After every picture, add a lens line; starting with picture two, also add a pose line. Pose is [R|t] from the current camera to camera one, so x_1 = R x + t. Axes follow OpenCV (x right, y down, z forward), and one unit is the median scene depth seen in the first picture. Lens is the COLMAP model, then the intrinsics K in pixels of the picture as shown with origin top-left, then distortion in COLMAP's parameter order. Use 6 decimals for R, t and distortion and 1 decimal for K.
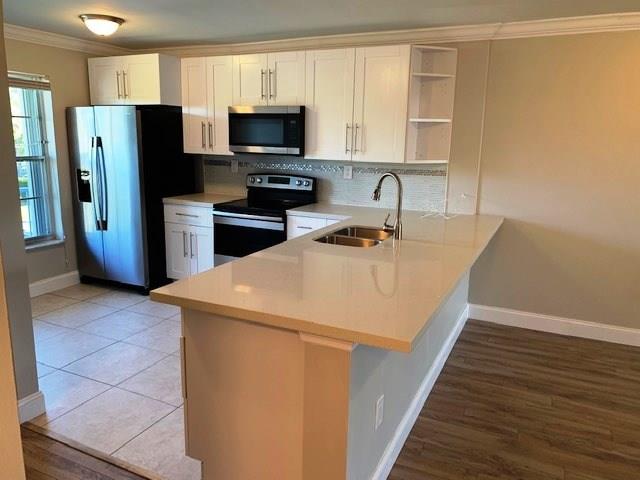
lens RADIAL K [[484.0, 0, 319.5], [0, 484.0, 240.8], [0, 0, 1]] dist [0.026786, -0.057285]
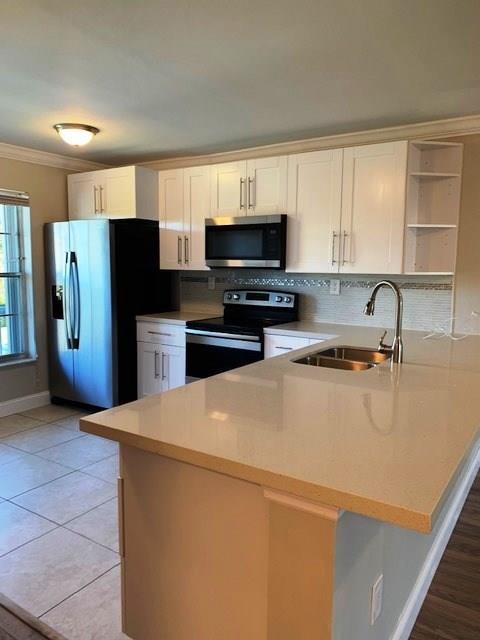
lens RADIAL K [[484.0, 0, 239.1], [0, 484.0, 318.4], [0, 0, 1]] dist [0.026786, -0.057285]
pose [[0.990370, 0.006549, -0.138289, 0.008871], [-0.020129, 0.995078, -0.097032, 0.005704], [0.136973, 0.098881, 0.985627, 0.112950]]
